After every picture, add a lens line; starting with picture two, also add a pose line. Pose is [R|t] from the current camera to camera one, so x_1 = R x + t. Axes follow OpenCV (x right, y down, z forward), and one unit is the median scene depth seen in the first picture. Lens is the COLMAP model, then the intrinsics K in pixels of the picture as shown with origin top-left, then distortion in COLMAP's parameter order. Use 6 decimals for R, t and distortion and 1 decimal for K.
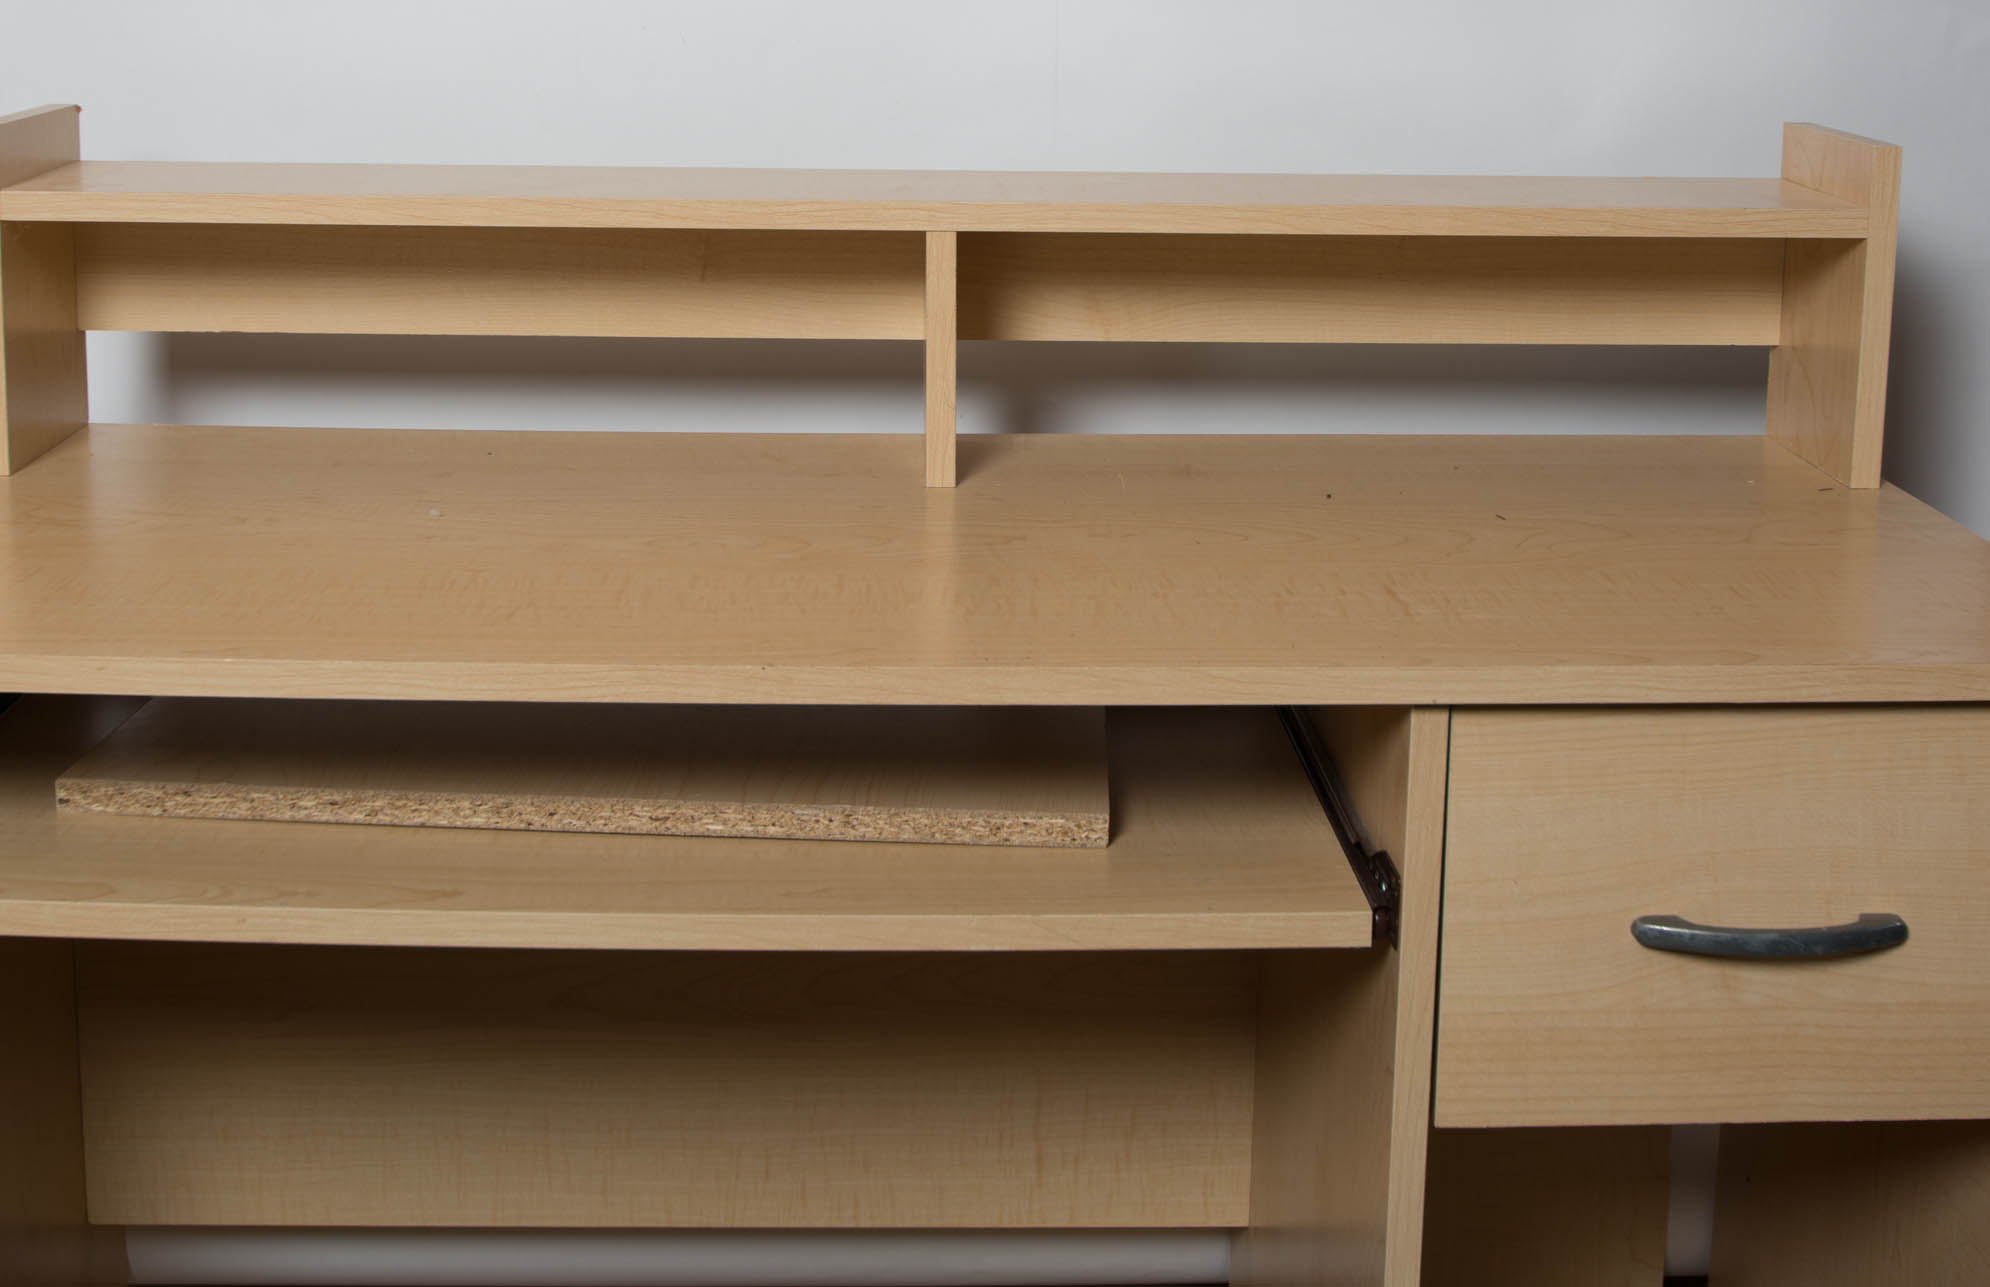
lens RADIAL K [[2747.7, 0, 982.9], [0, 2747.7, 363.9], [0, 0, 1]] dist [-0.066648, 0.000000]
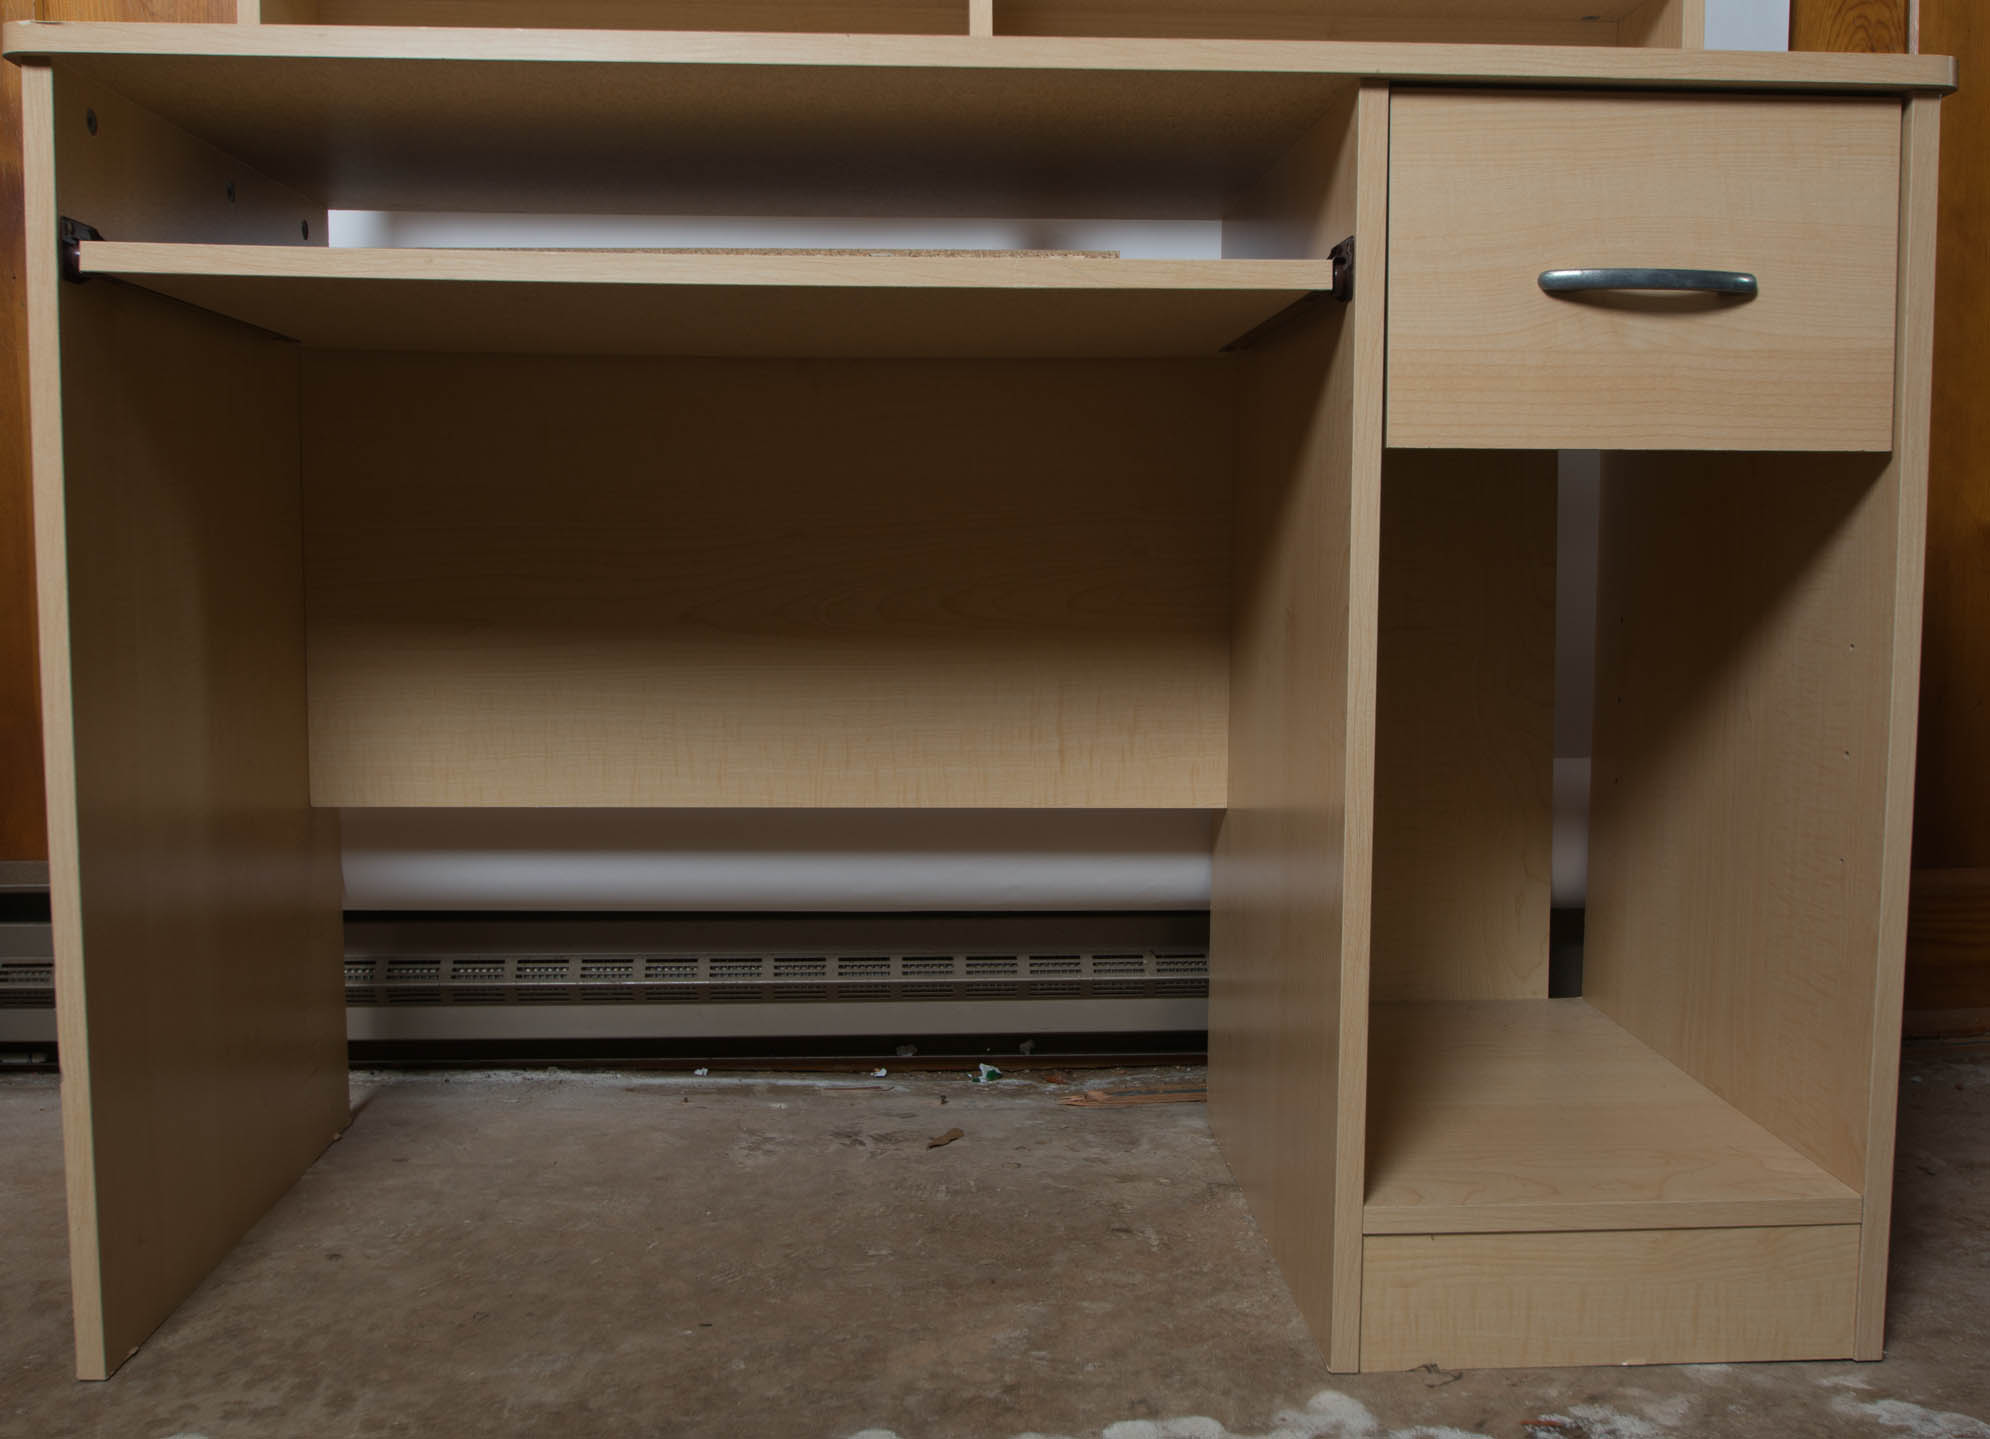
lens RADIAL K [[1958.0, 0, 1018.0], [0, 1958.0, 731.1], [0, 0, 1]] dist [-0.047967, 0.000000]
pose [[0.999888, -0.009060, 0.011905, -0.013734], [0.009847, 0.997648, -0.067835, 0.444166], [-0.011263, 0.067945, 0.997625, 0.114797]]
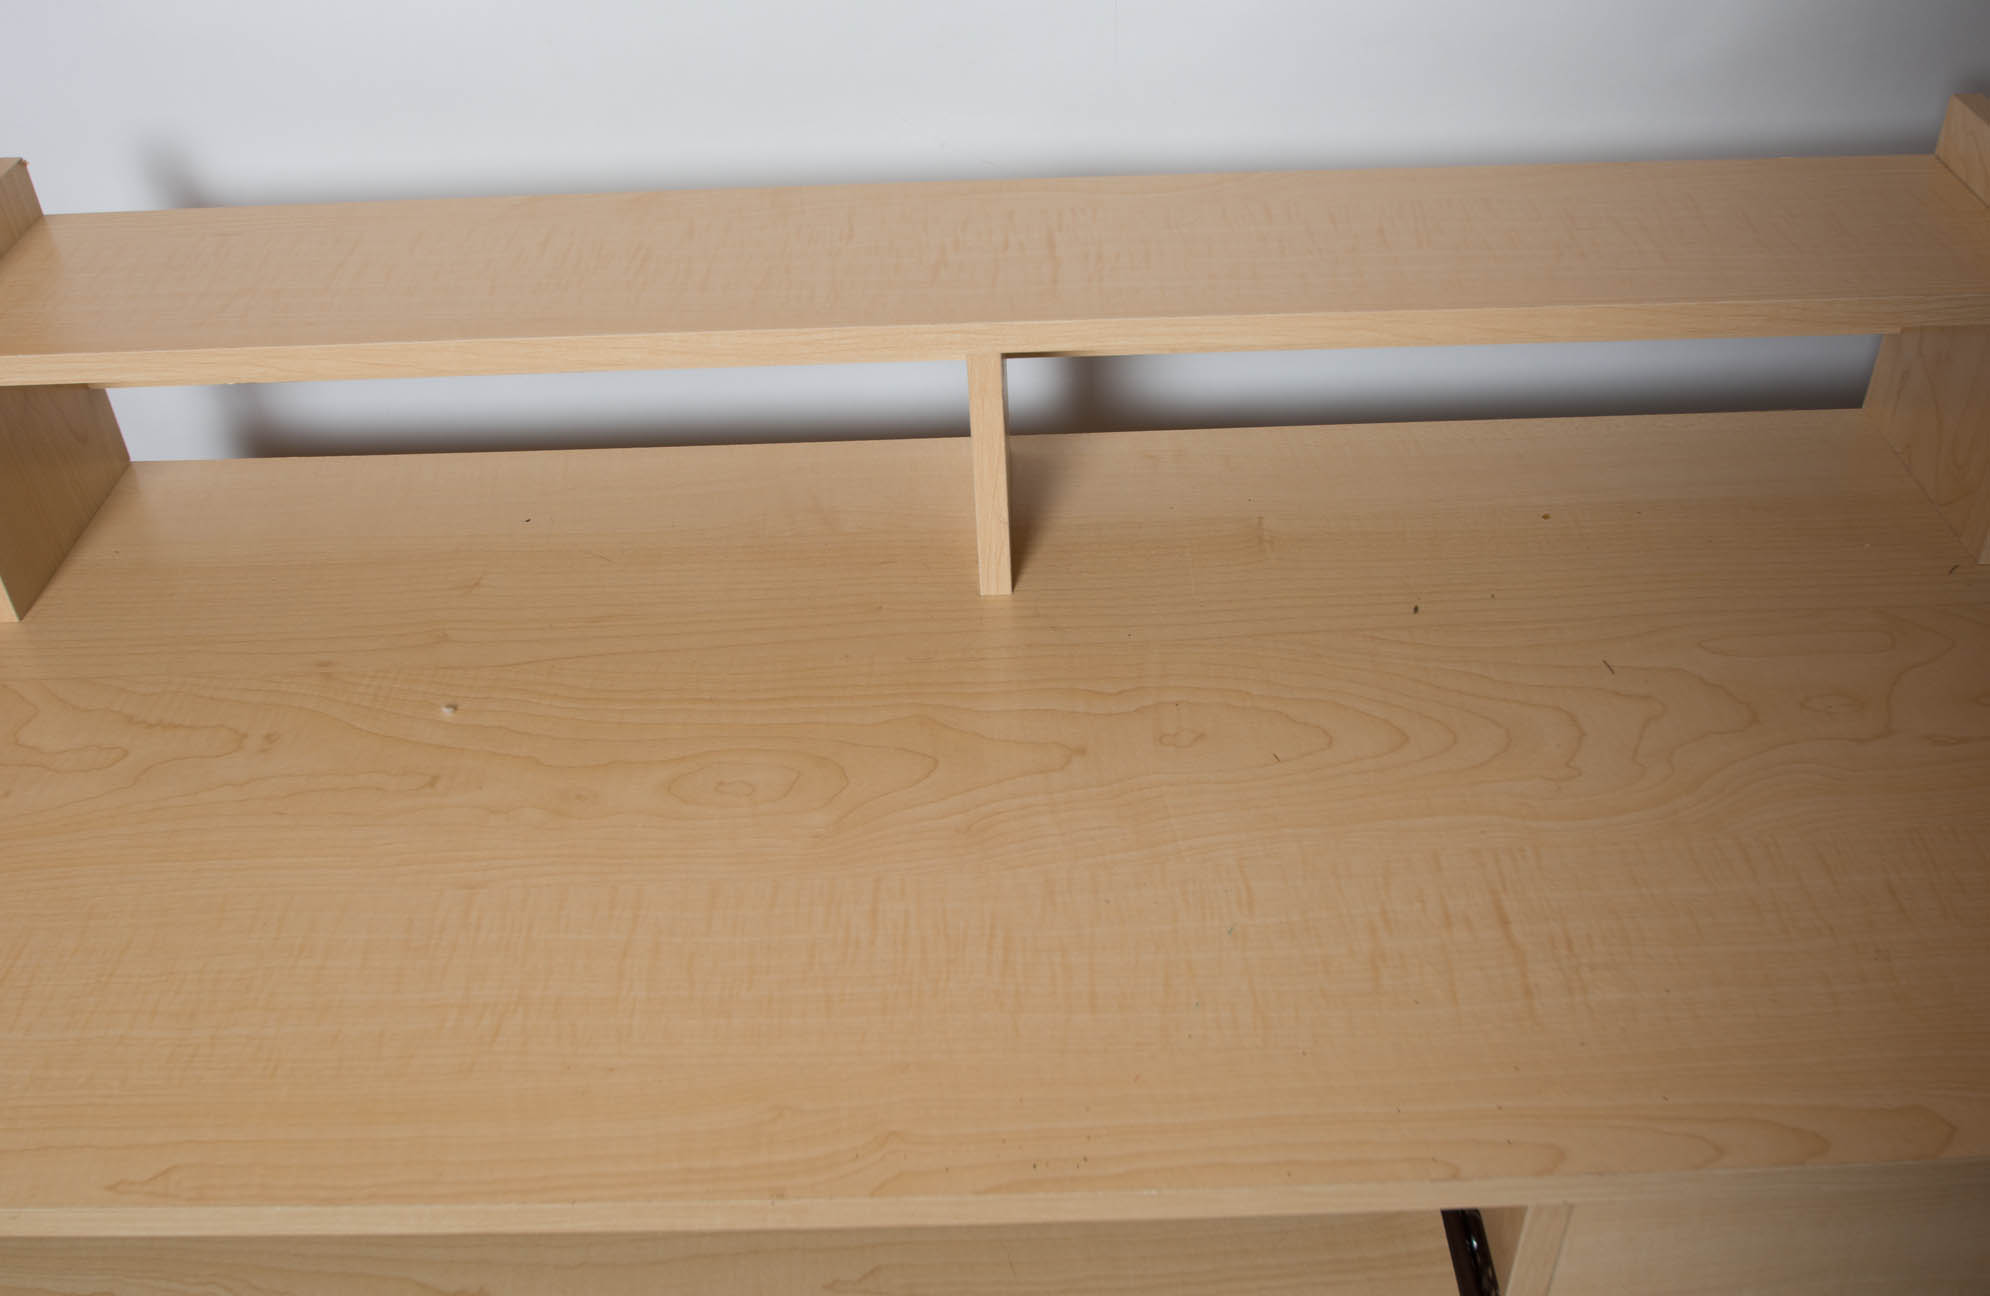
lens RADIAL K [[1765.7, 0, 997.2], [0, 1765.7, 638.9], [0, 0, 1]] dist [-0.069366, 0.022887]
pose [[0.998649, -0.015845, -0.049488, 0.017002], [0.037580, 0.877970, 0.477238, -0.267792], [0.035887, -0.478453, 0.877380, 0.547835]]
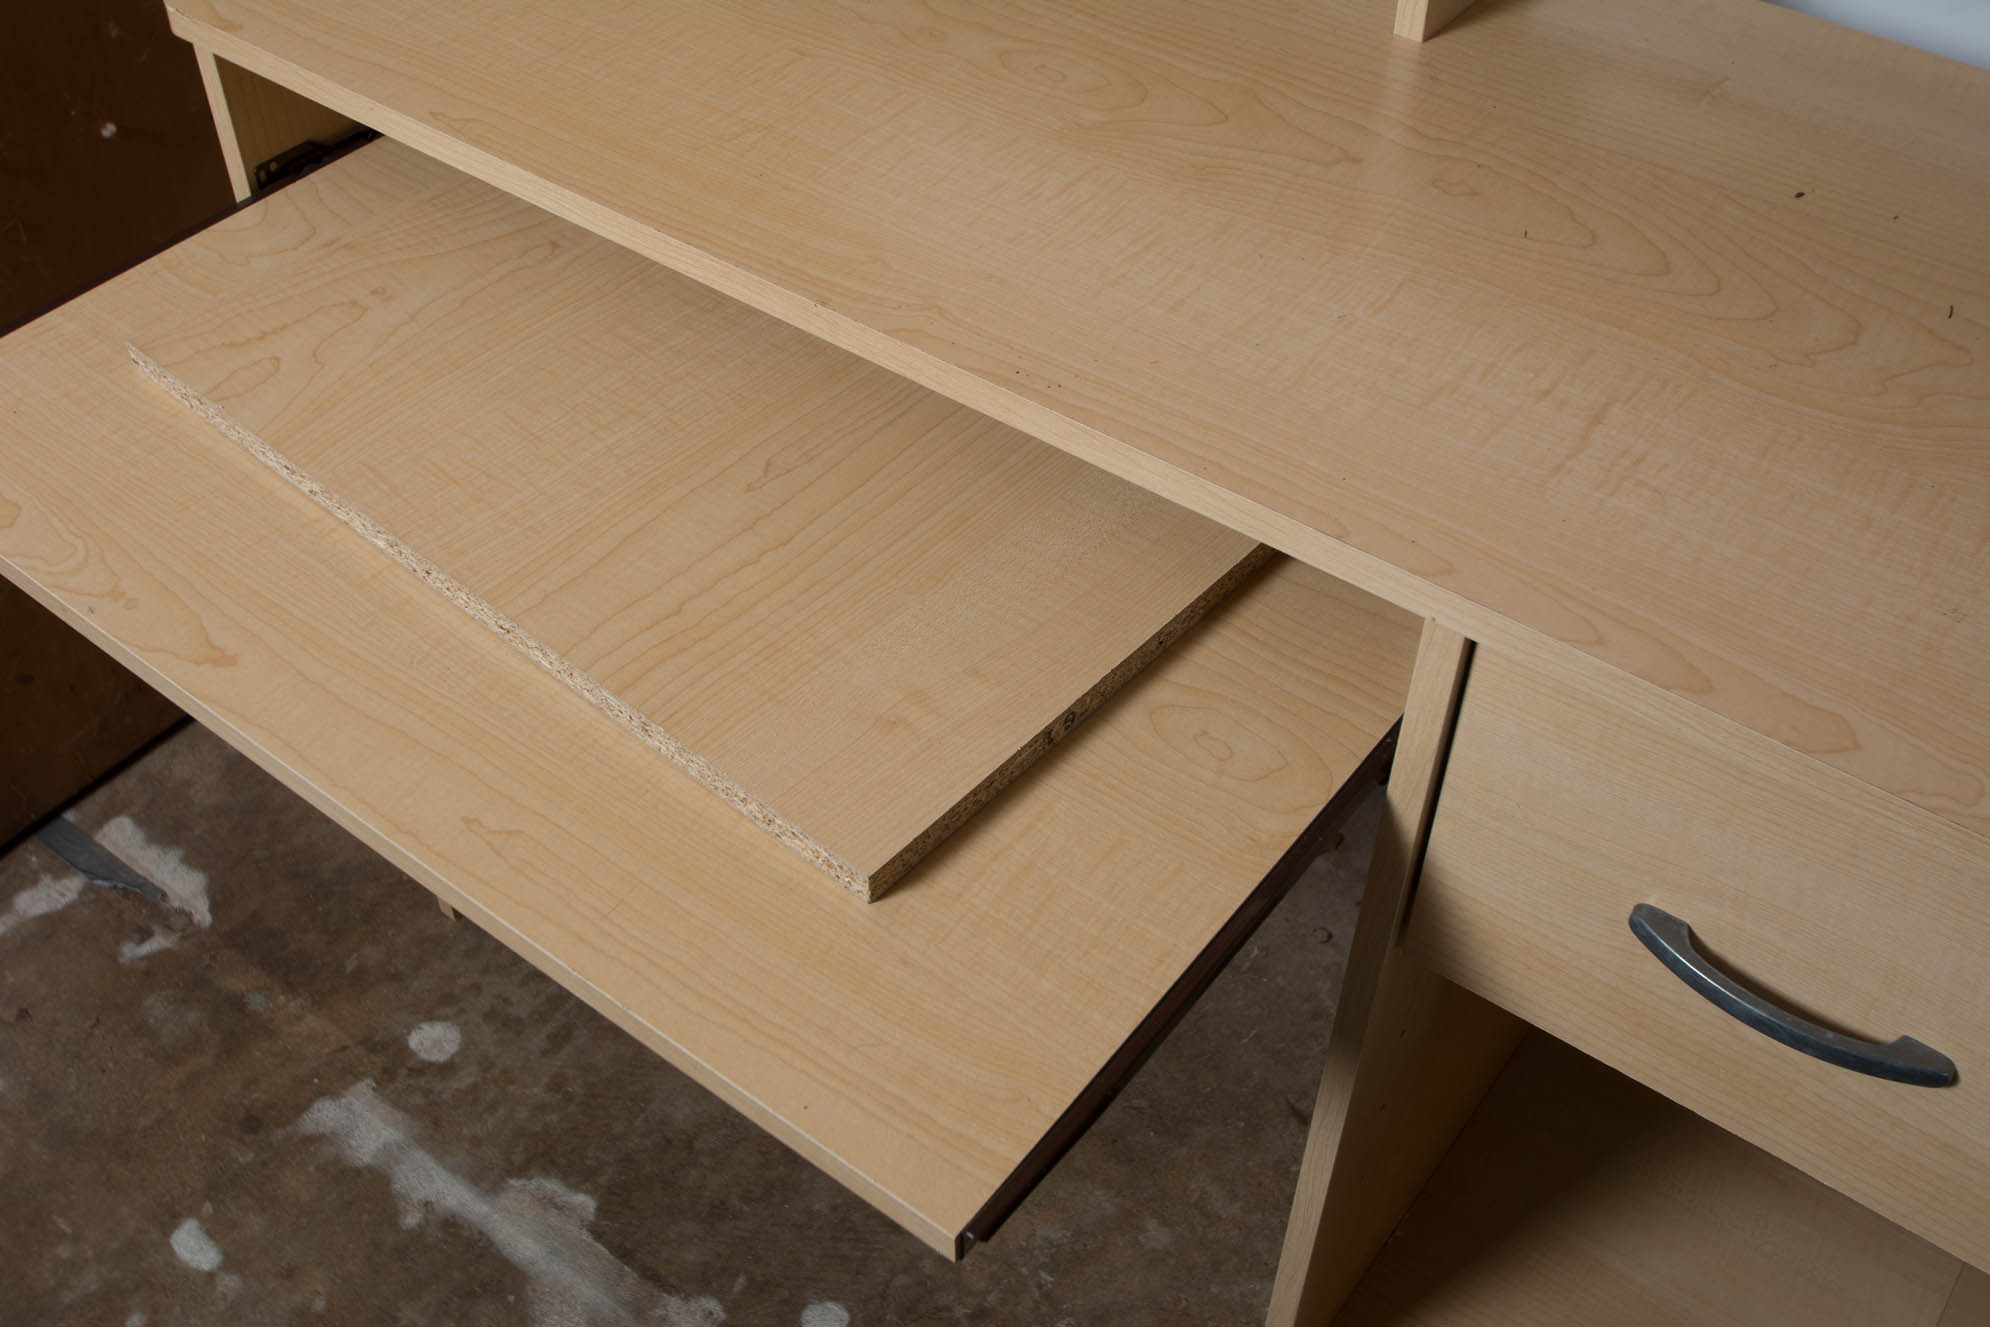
lens RADIAL K [[1988.0, 0, 986.7], [0, 1988.0, 647.2], [0, 0, 1]] dist [-0.061845, 0.000000]
pose [[0.776455, 0.432947, -0.457902, 0.307925], [-0.101951, 0.803359, 0.586702, -0.189842], [0.621871, -0.408864, 0.667912, 0.463657]]
